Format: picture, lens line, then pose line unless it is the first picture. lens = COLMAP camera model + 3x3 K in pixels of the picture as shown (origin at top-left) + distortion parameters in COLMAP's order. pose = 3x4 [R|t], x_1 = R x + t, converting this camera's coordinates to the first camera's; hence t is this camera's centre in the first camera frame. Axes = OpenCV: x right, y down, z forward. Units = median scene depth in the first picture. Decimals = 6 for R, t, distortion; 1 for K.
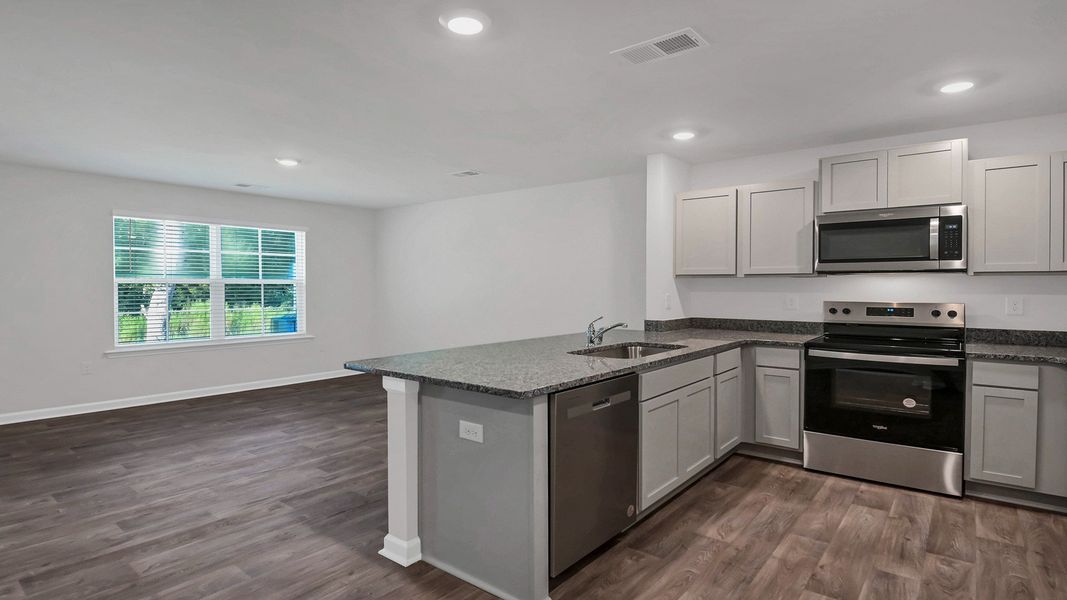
lens RADIAL K [[545.9, 0, 524.7], [0, 545.9, 292.4], [0, 0, 1]] dist [-0.011447, -0.001298]
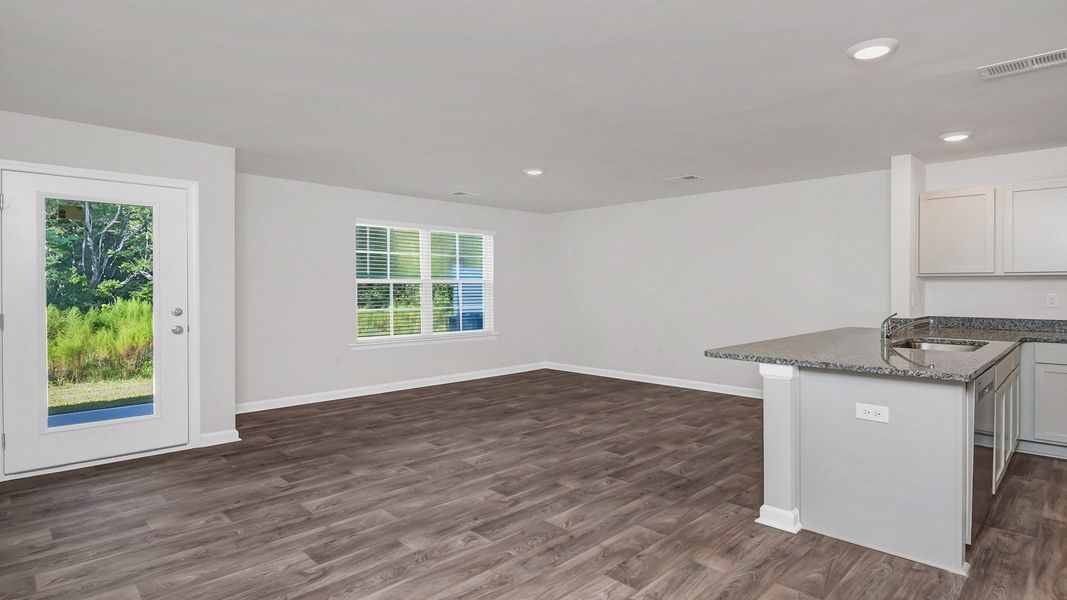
lens RADIAL K [[545.9, 0, 524.7], [0, 545.9, 292.4], [0, 0, 1]] dist [-0.011447, -0.001298]
pose [[0.993521, -0.002809, -0.113615, -0.470820], [0.002650, 0.999995, -0.001551, 0.005892], [0.113619, 0.001239, 0.993524, -0.129562]]
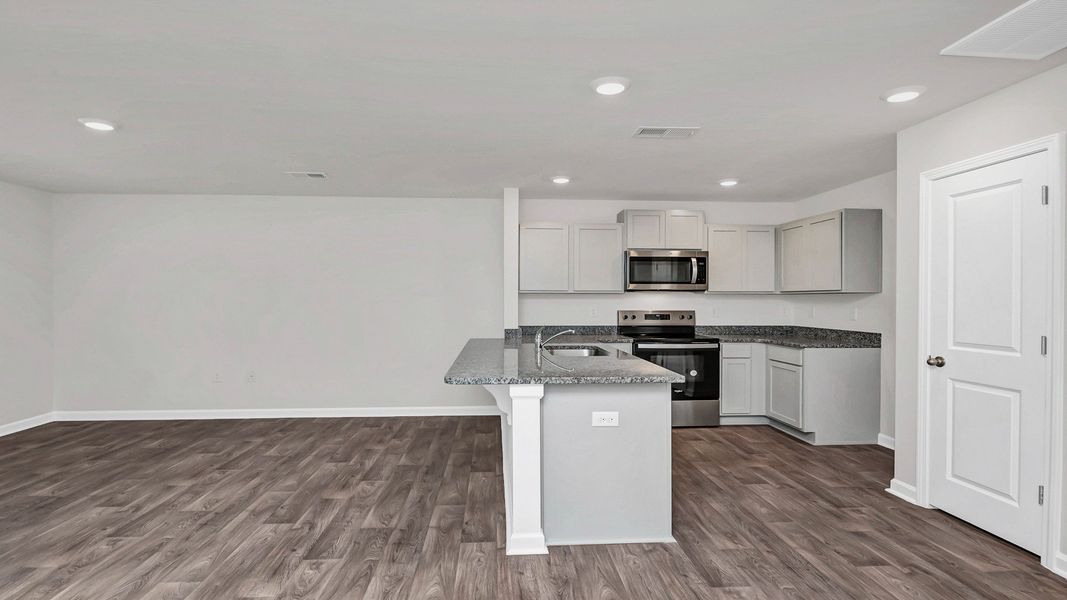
lens RADIAL K [[527.6, 0, 534.7], [0, 527.6, 325.1], [0, 0, 1]] dist [-0.022429, -0.001054]
pose [[0.730871, -0.033227, 0.681706, -0.694878], [0.011990, 0.999285, 0.035851, 0.002161], [-0.682410, -0.018029, 0.730747, 0.179078]]
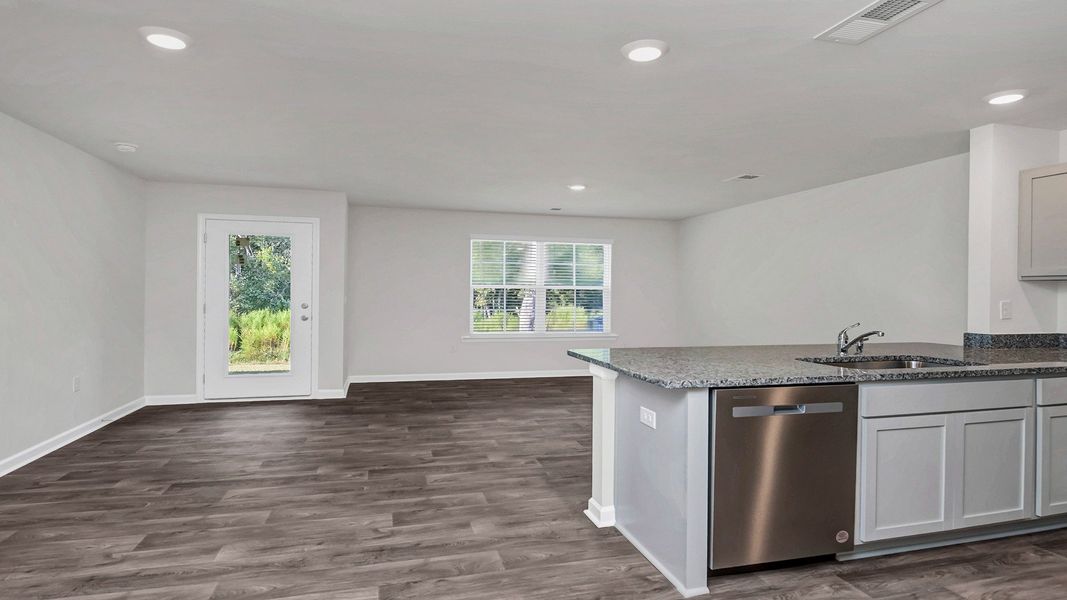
lens RADIAL K [[527.7, 0, 538.0], [0, 527.7, 292.6], [0, 0, 1]] dist [-0.000935, -0.000717]
pose [[0.820876, 0.002513, -0.571101, 0.234273], [-0.011048, 0.999873, -0.011481, 0.011739], [0.570999, 0.015734, 0.820800, -0.007137]]
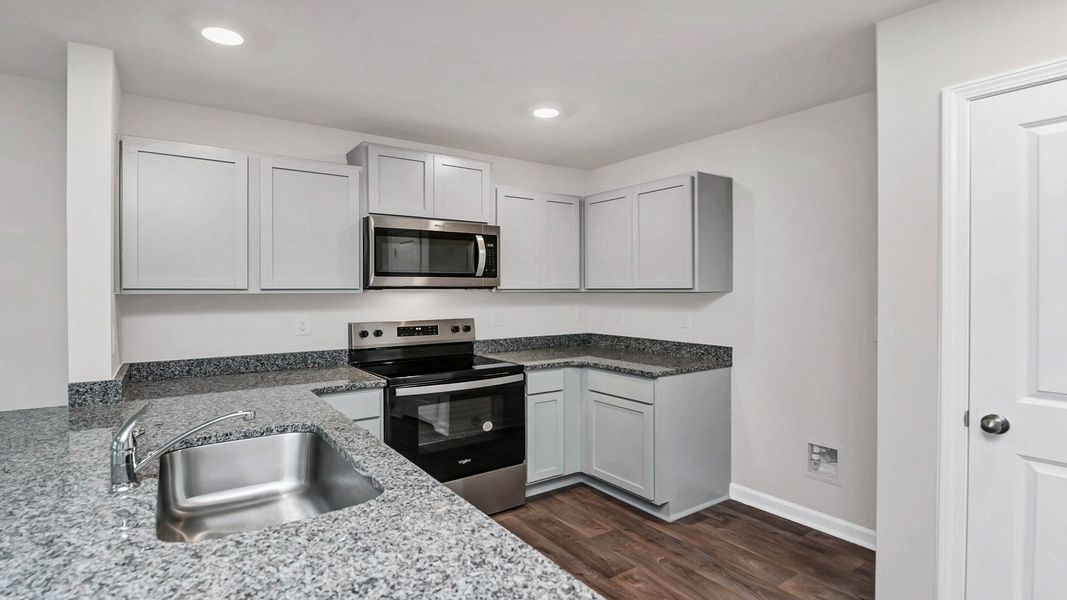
lens RADIAL K [[527.7, 0, 538.0], [0, 527.7, 292.6], [0, 0, 1]] dist [-0.000935, -0.000717]
pose [[0.273852, -0.006467, 0.961750, -0.157891], [0.019303, 0.999813, 0.001227, -0.030894], [-0.961578, 0.018228, 0.273925, 0.654846]]
